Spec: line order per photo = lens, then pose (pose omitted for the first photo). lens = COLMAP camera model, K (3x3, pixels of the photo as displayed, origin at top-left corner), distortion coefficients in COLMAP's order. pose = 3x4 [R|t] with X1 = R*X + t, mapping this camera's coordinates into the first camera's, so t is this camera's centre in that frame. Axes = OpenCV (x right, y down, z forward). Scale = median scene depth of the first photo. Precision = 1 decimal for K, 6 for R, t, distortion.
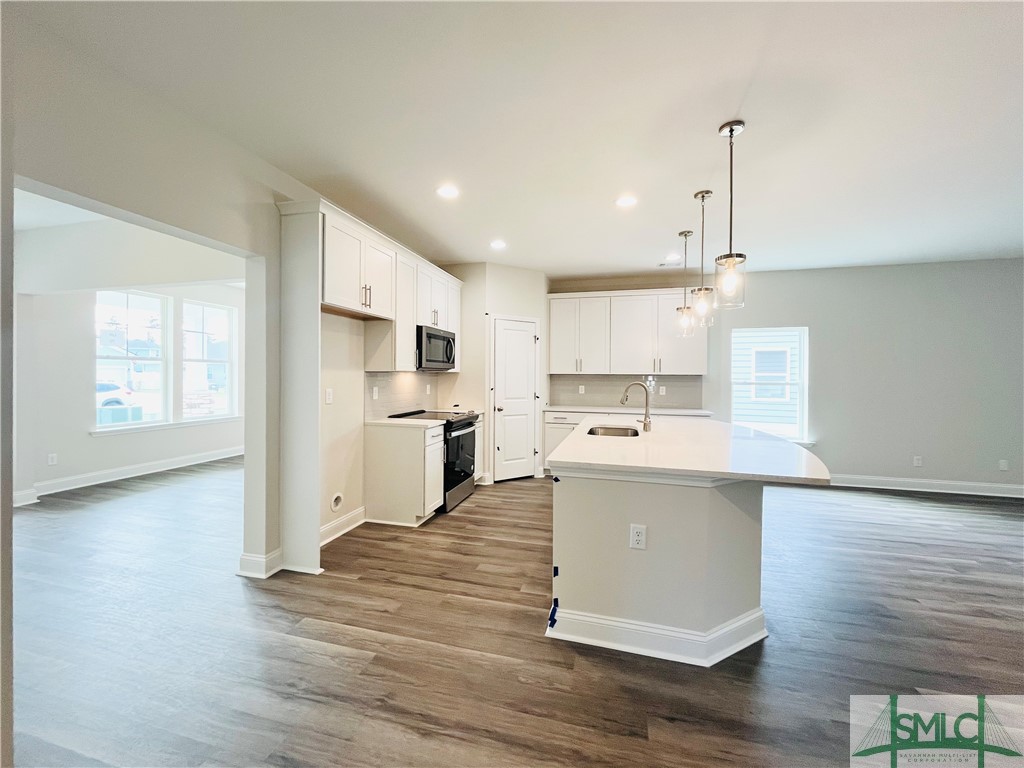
lens RADIAL K [[408.7, 0, 506.5], [0, 408.7, 380.6], [0, 0, 1]] dist [-0.000483, -0.000021]
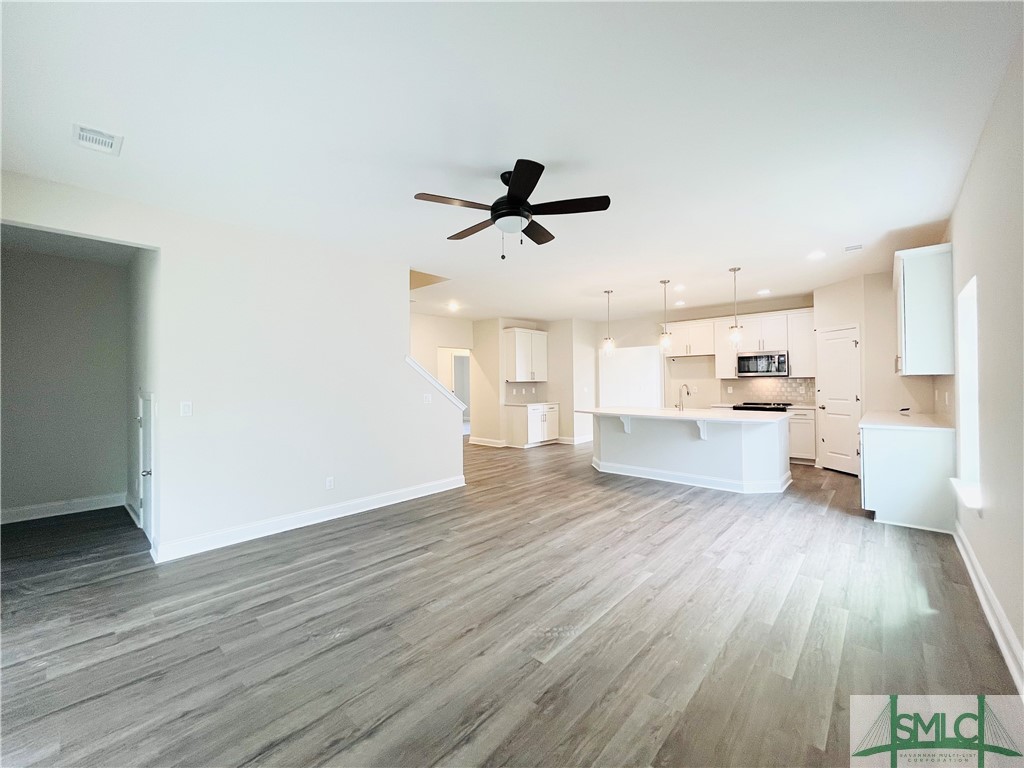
lens RADIAL K [[408.7, 0, 506.5], [0, 408.7, 380.6], [0, 0, 1]] dist [-0.000483, -0.000021]
pose [[-0.468087, -0.012494, -0.883594, 2.345729], [-0.002325, 0.999914, -0.012907, 0.016097], [0.883680, -0.003987, -0.468075, 1.190303]]
